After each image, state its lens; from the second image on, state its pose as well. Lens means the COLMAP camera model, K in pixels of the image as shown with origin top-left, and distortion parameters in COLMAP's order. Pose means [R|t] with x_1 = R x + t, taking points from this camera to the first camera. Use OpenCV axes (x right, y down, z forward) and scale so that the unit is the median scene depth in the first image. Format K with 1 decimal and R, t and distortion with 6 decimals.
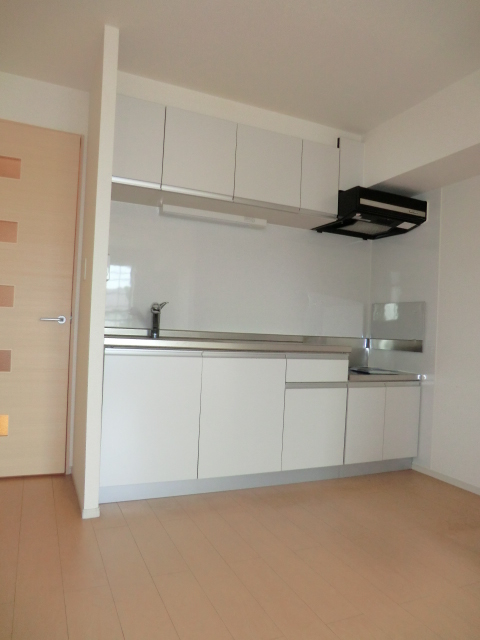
lens RADIAL K [[453.3, 0, 240.0], [0, 453.3, 320.0], [0, 0, 1]] dist [-0.110265, 0.092863]
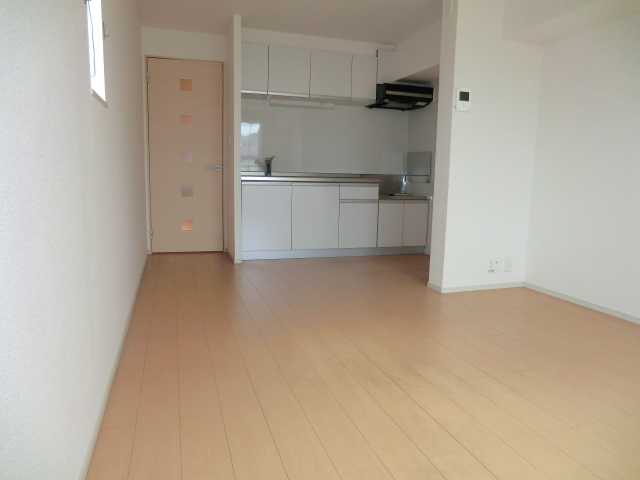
lens RADIAL K [[453.3, 0, 320.0], [0, 453.3, 240.0], [0, 0, 1]] dist [-0.110265, 0.092863]
pose [[0.992772, -0.001596, -0.120001, 0.219501], [0.021889, 0.985547, 0.167983, -0.007757], [0.117999, -0.169396, 0.978459, -0.747212]]
